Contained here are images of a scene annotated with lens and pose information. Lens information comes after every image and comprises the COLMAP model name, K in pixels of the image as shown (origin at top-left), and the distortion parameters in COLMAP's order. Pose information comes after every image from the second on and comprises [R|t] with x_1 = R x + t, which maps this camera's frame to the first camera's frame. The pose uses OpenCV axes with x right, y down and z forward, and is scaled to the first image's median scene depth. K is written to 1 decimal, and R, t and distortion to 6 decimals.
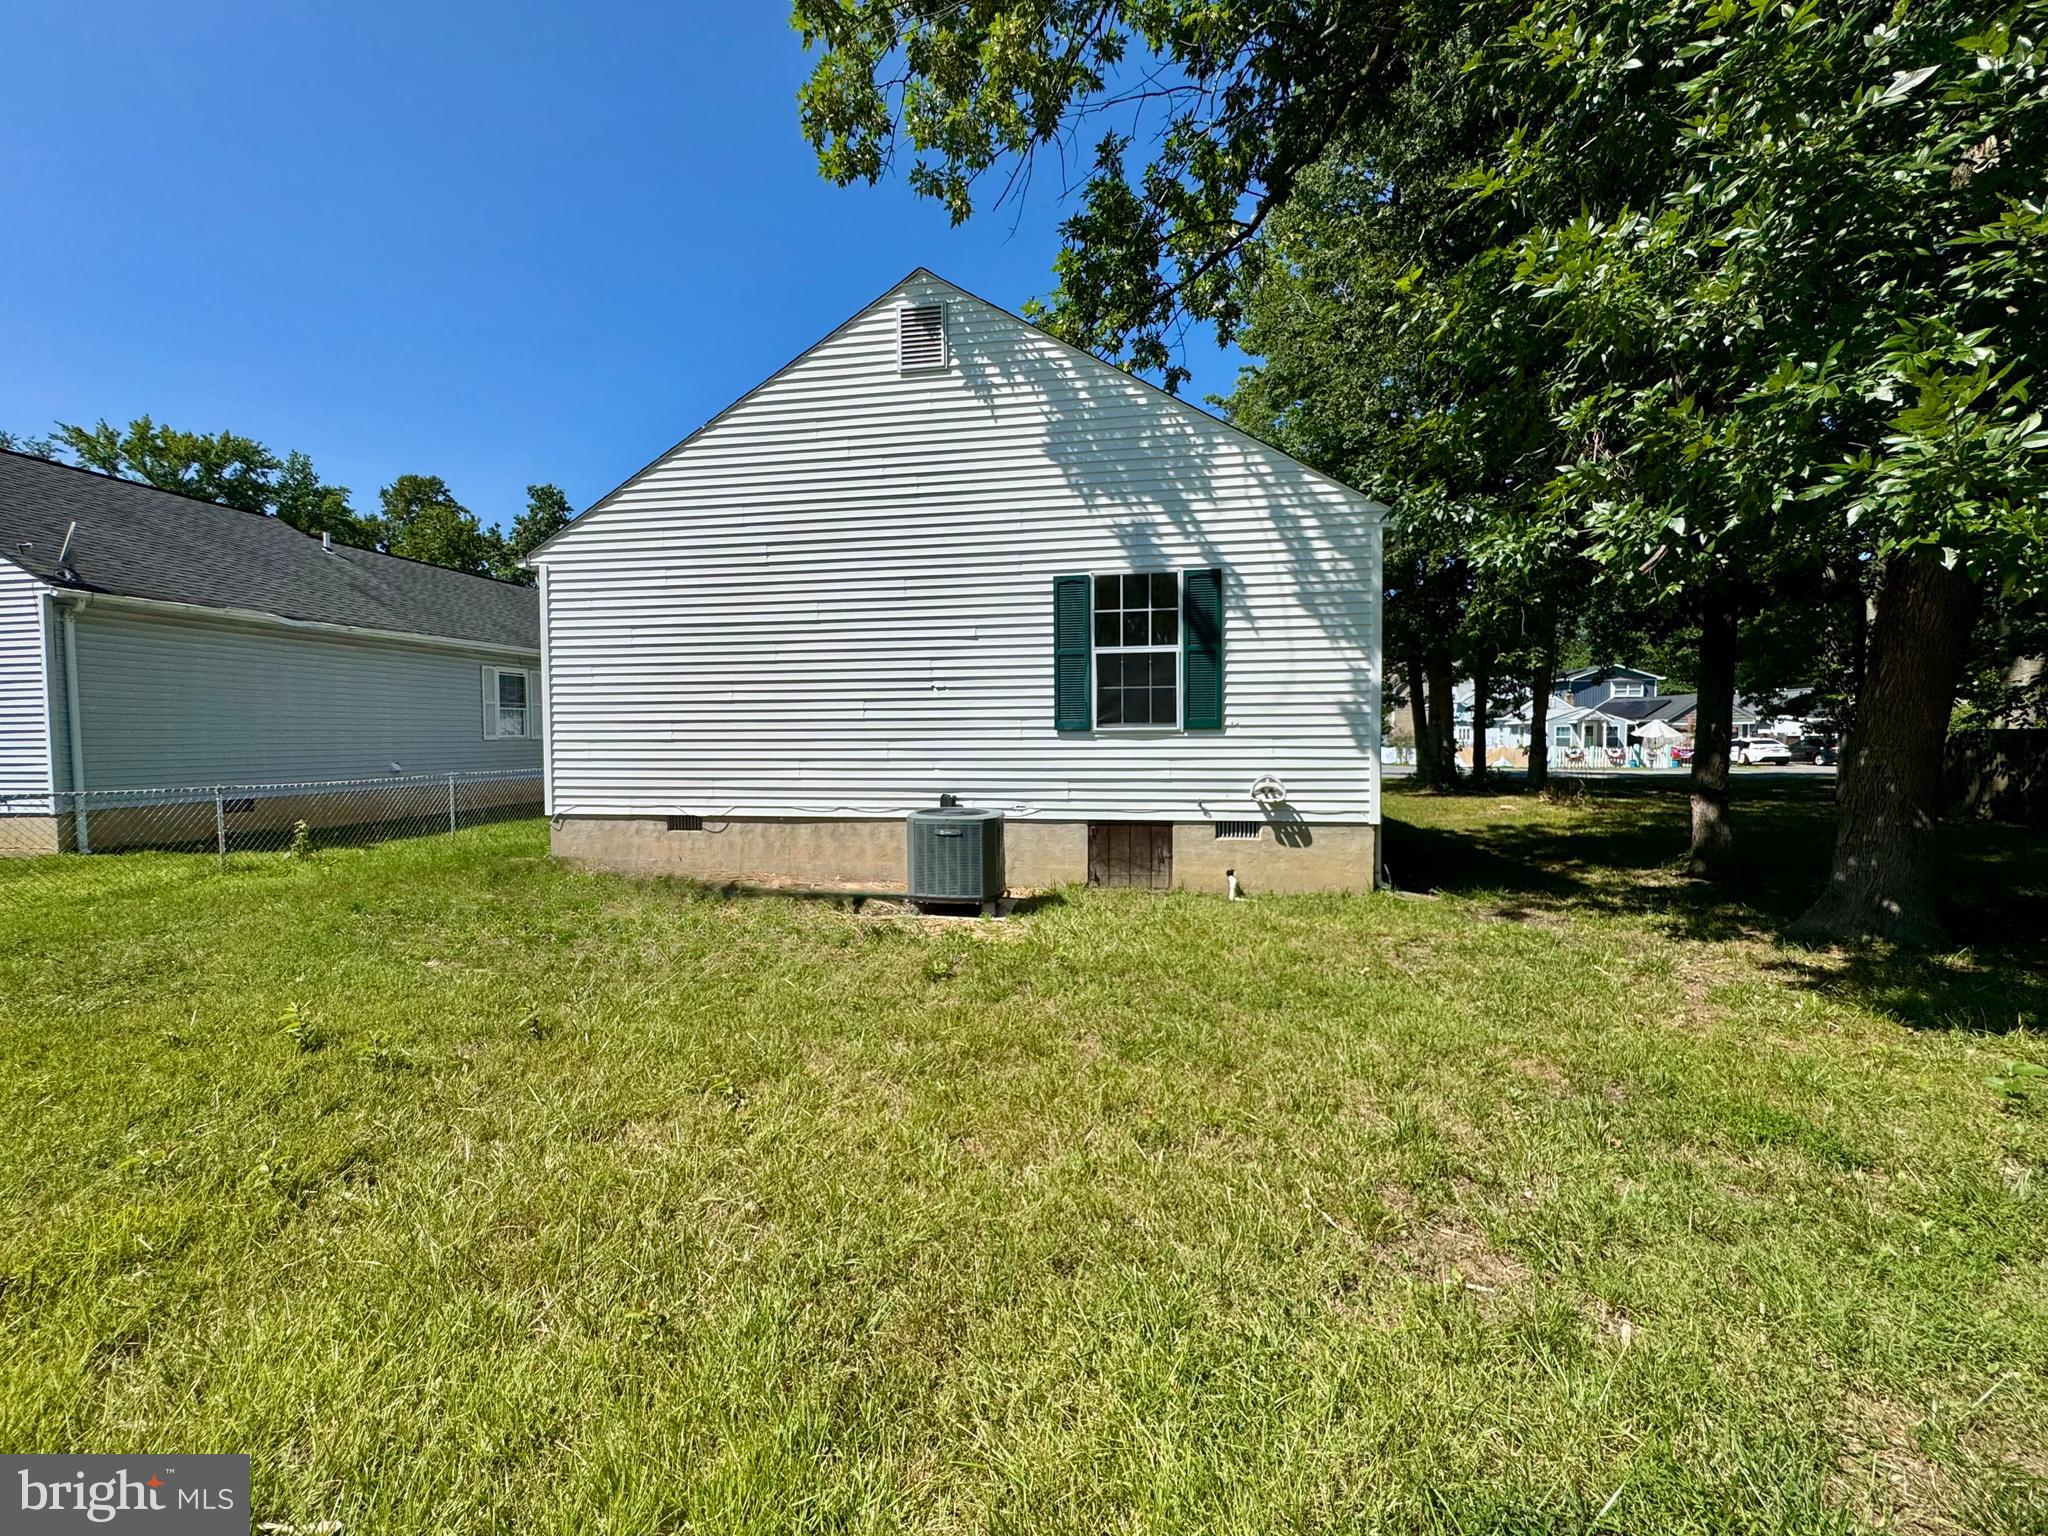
lens RADIAL K [[815.8, 0, 1026.2], [0, 815.8, 766.3], [0, 0, 1]] dist [-0.002025, 0.001713]
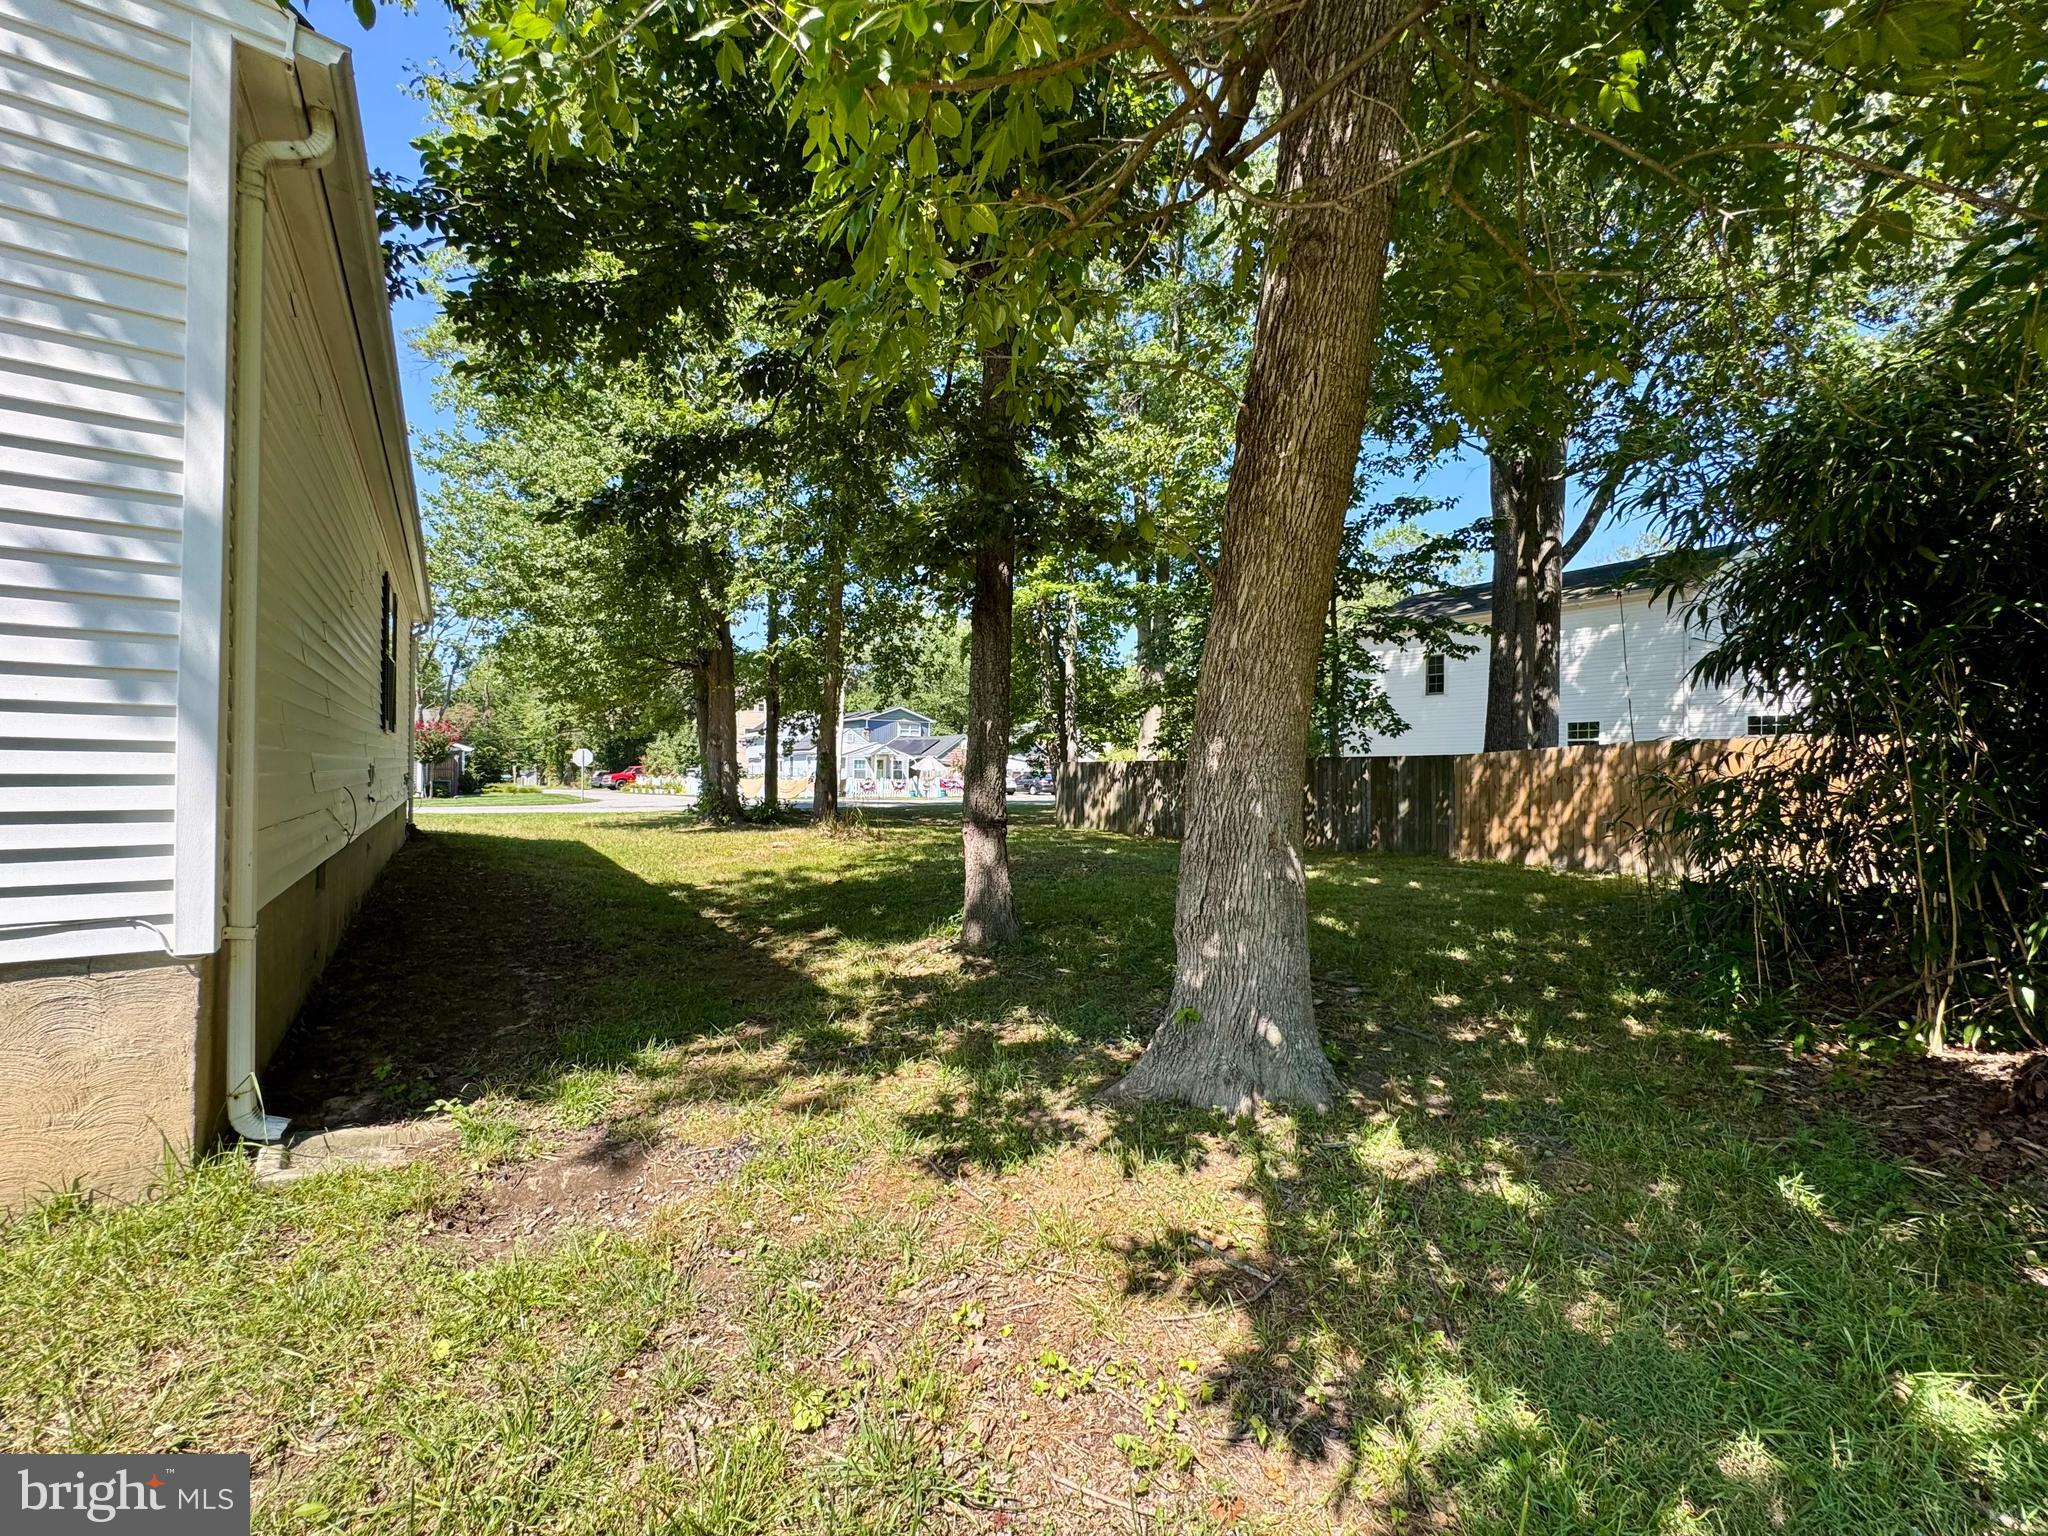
lens RADIAL K [[815.8, 0, 1018.8], [0, 815.8, 766.9], [0, 0, 1]] dist [-0.002025, 0.001713]
pose [[0.721053, 0.017345, 0.692663, 0.413101], [0.011580, 0.999245, -0.037077, 0.013096], [-0.692784, 0.034756, 0.720308, 0.521414]]
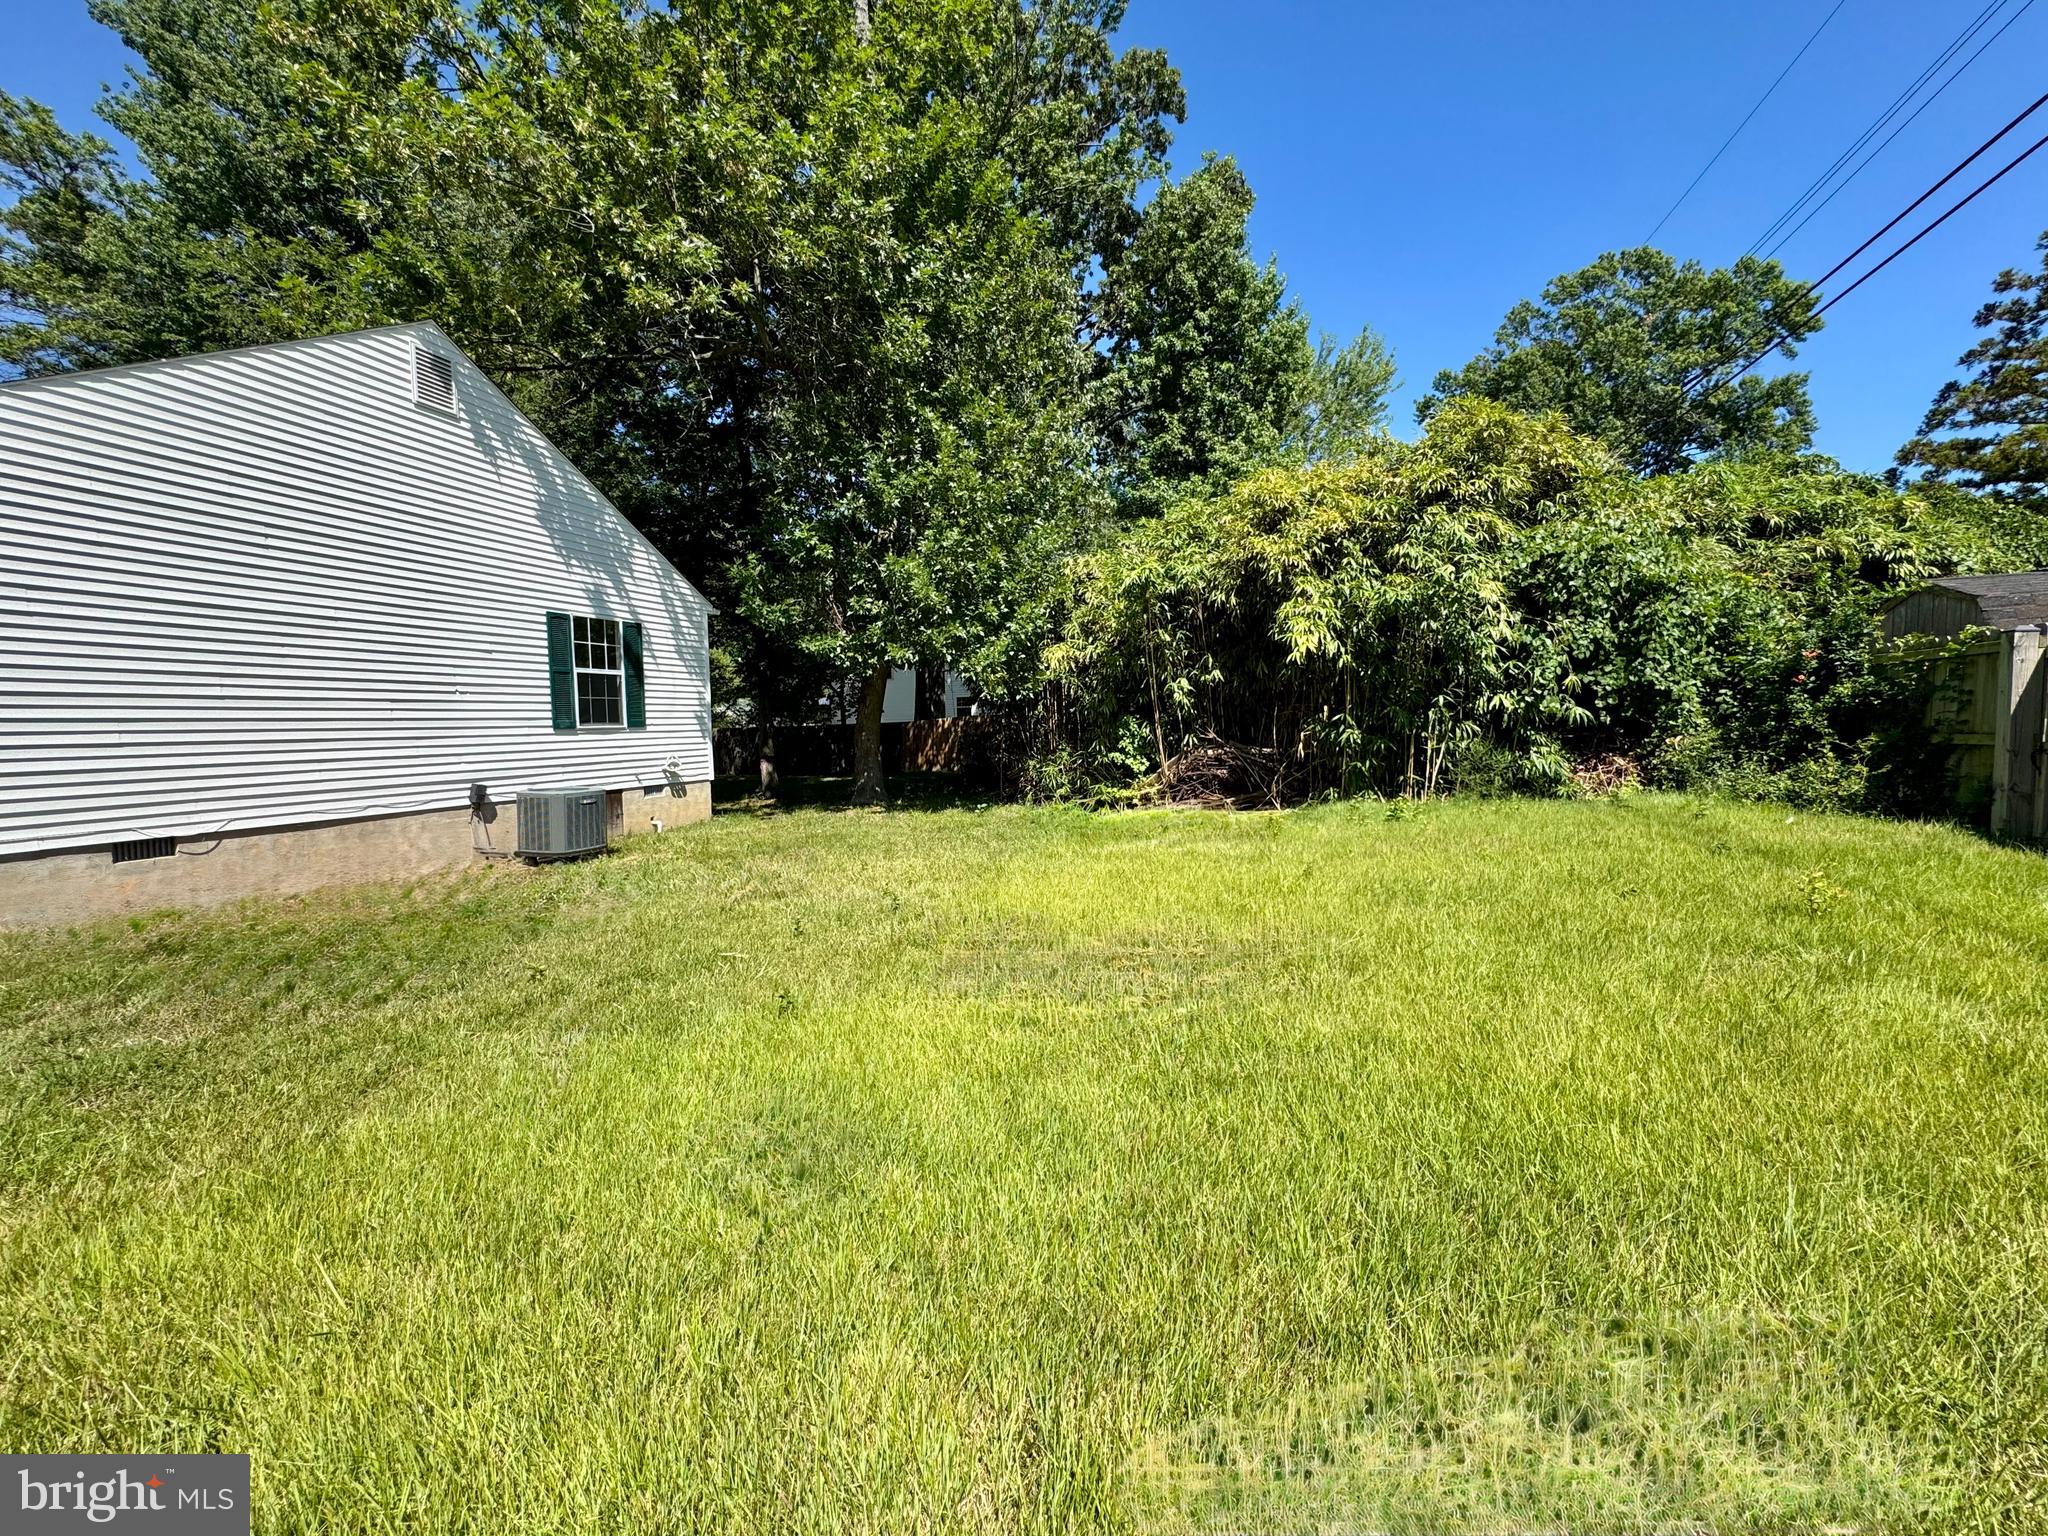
lens RADIAL K [[815.8, 0, 1023.8], [0, 815.8, 769.4], [0, 0, 1]] dist [-0.002025, 0.001713]
pose [[0.158923, -0.054274, 0.985798, -1.151049], [0.055957, 0.997378, 0.045890, 0.004528], [-0.985704, 0.047869, 0.161543, 0.039373]]
